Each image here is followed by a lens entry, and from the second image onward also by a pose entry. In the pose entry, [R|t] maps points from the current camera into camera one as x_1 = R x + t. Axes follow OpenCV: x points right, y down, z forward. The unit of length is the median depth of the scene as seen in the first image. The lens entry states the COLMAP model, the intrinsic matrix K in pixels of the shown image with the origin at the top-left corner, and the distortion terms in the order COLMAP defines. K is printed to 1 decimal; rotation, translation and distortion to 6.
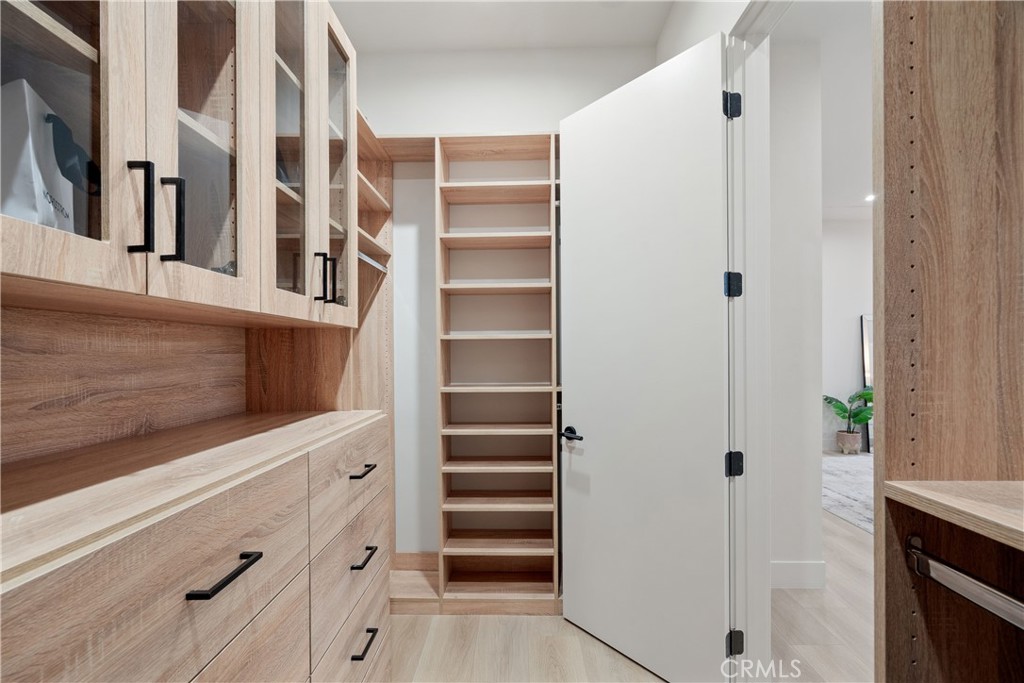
lens RADIAL K [[467.1, 0, 513.5], [0, 467.1, 349.4], [0, 0, 1]] dist [-0.005154, 0.001887]
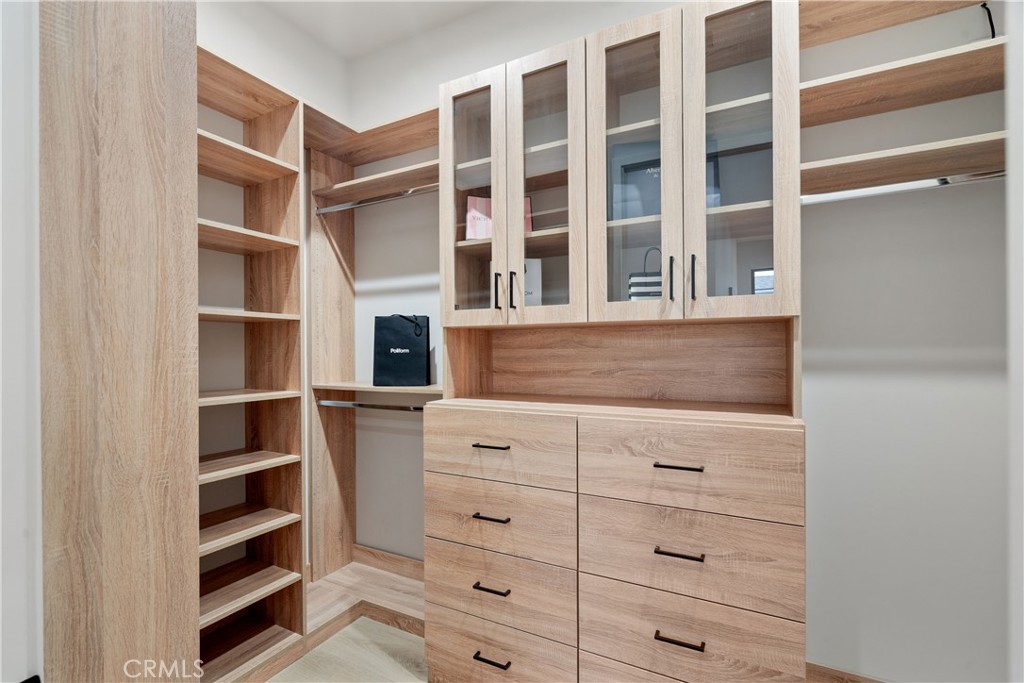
lens RADIAL K [[467.1, 0, 512.6], [0, 467.1, 347.3], [0, 0, 1]] dist [-0.005154, 0.001887]
pose [[-0.459311, 0.001437, -0.888274, 0.849374], [0.013280, 0.999898, -0.005249, 0.010155], [0.888176, -0.014207, -0.459283, 1.344935]]
